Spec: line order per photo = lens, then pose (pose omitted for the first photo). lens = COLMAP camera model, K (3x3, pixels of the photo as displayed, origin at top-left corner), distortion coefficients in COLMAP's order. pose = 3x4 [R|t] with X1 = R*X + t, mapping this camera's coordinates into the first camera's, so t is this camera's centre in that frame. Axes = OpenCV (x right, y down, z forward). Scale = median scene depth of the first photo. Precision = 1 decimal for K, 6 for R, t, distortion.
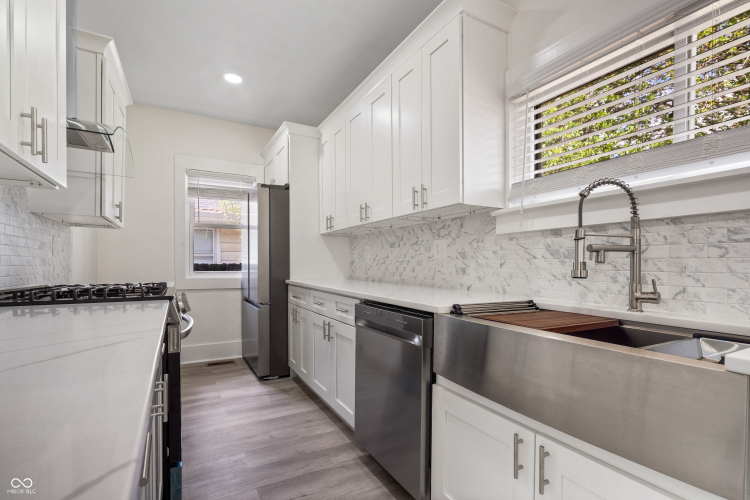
lens RADIAL K [[342.6, 0, 368.4], [0, 342.6, 266.7], [0, 0, 1]] dist [-0.008522, 0.000512]
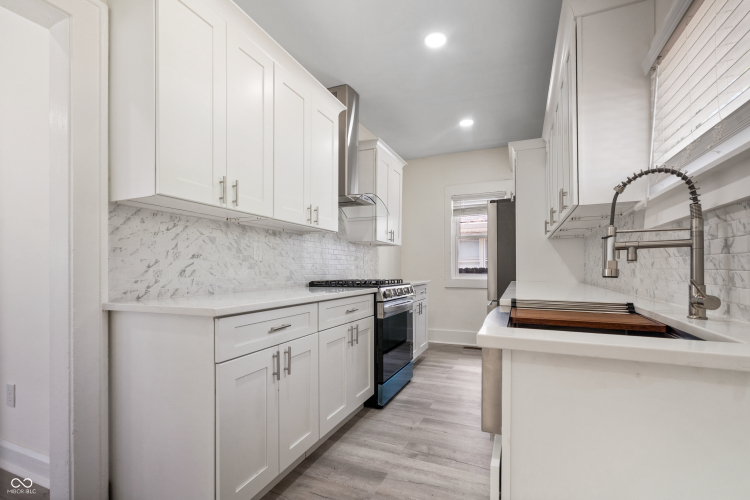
lens RADIAL K [[342.6, 0, 377.8], [0, 342.6, 270.0], [0, 0, 1]] dist [-0.008522, 0.000512]
pose [[0.621333, -0.004891, -0.783531, 0.554896], [0.001274, 0.999985, -0.005233, 0.009765], [0.783545, 0.002253, 0.621331, -0.071778]]
